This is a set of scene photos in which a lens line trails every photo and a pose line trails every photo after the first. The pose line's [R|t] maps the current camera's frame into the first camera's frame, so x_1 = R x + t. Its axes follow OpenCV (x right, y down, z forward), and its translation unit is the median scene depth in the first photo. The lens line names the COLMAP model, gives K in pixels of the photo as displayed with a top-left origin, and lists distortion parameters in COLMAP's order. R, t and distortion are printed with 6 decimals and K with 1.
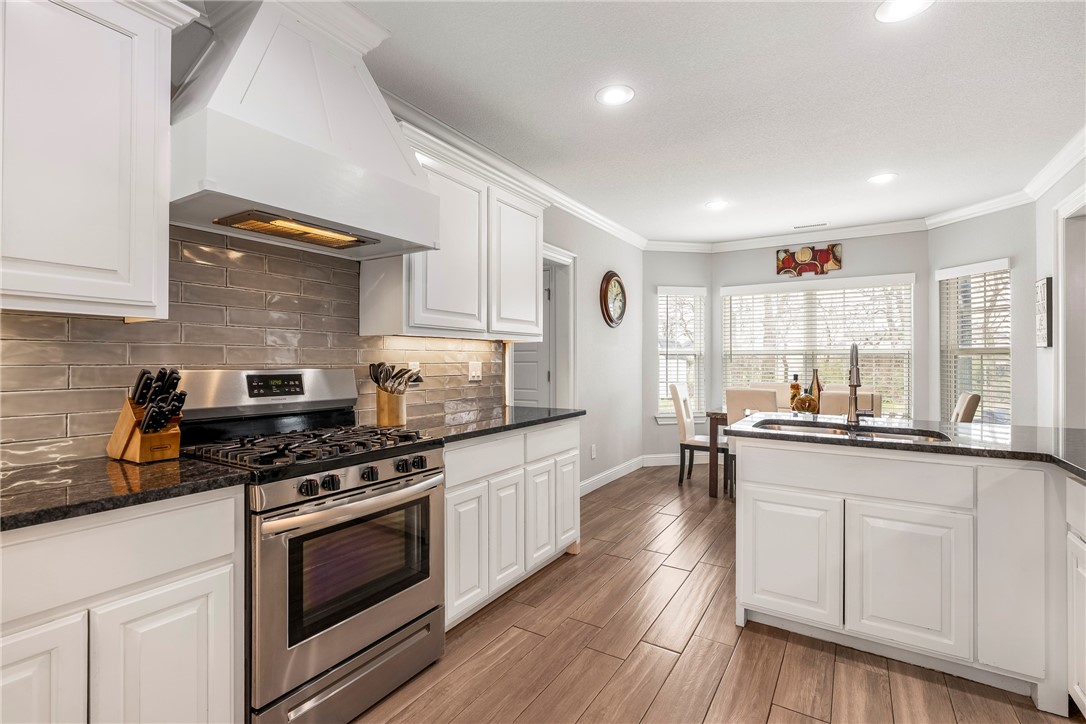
lens RADIAL K [[495.2, 0, 545.7], [0, 495.2, 357.4], [0, 0, 1]] dist [0.000461, 0.000001]
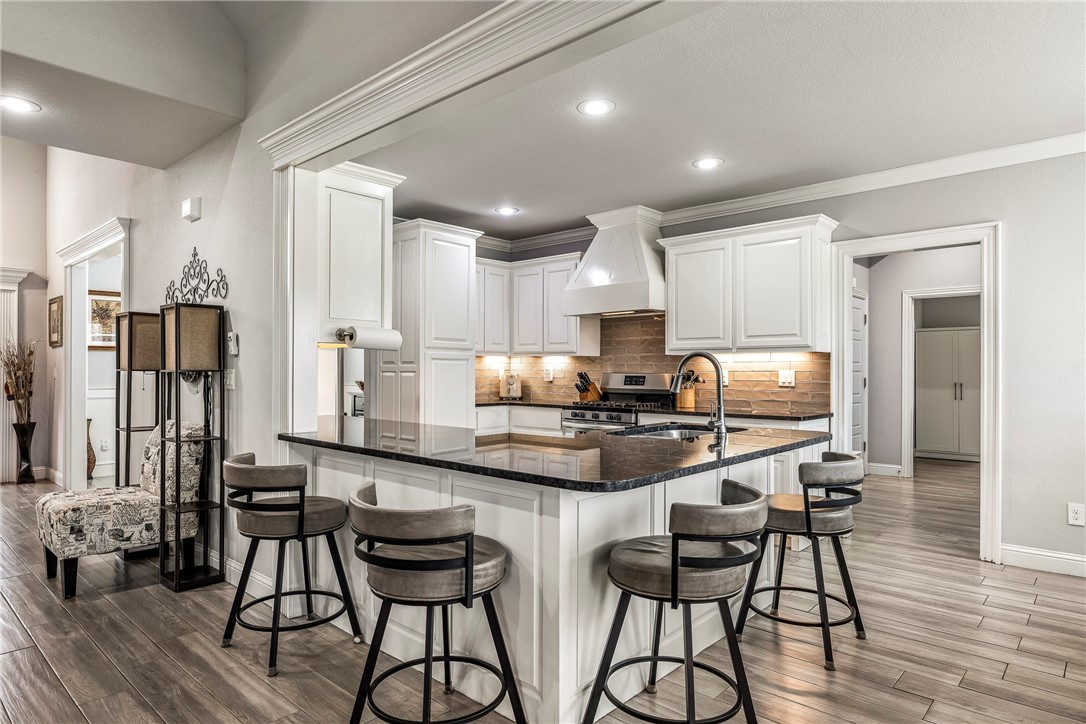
lens RADIAL K [[631.5, 0, 541.1], [0, 631.5, 372.0], [0, 0, 1]] dist [-0.000326, 0.000644]
pose [[-0.182301, 0.000489, -0.983243, 1.523327], [0.004618, 0.999989, -0.000359, 0.011080], [0.983232, -0.004606, -0.182301, 0.727961]]
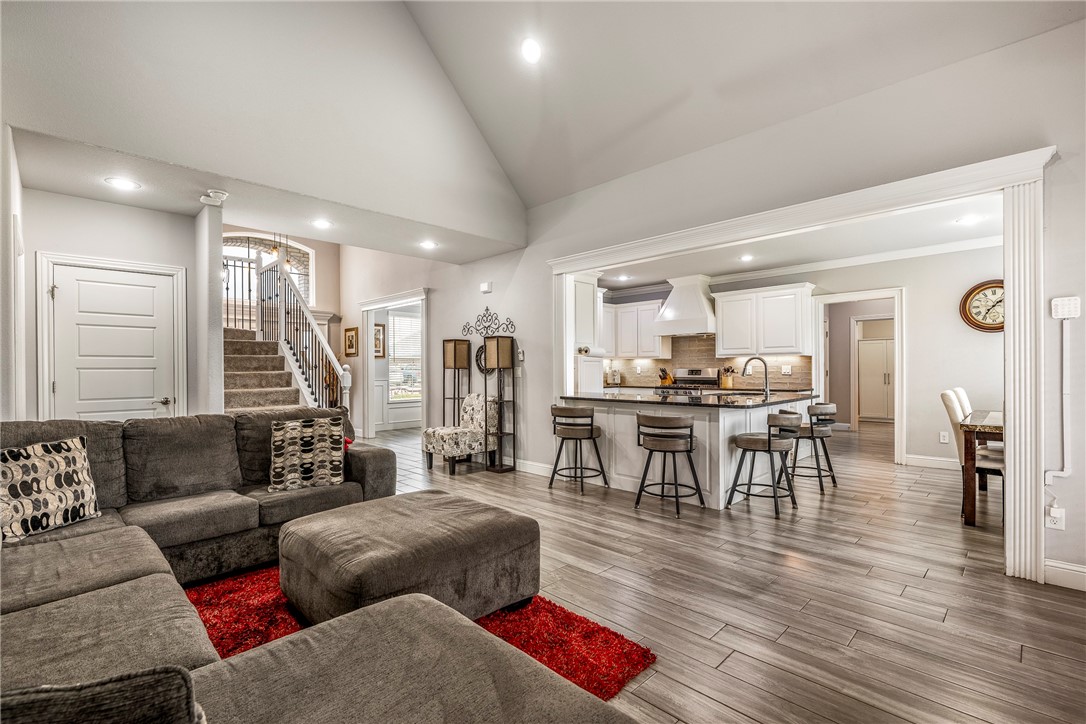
lens RADIAL K [[483.6, 0, 541.6], [0, 483.6, 372.5], [0, 0, 1]] dist [0.003384, 0.000344]
pose [[-0.222963, 0.006203, -0.974807, 2.269163], [0.013624, 0.999902, 0.003246, 0.017901], [0.974732, -0.012557, -0.223026, 0.444526]]
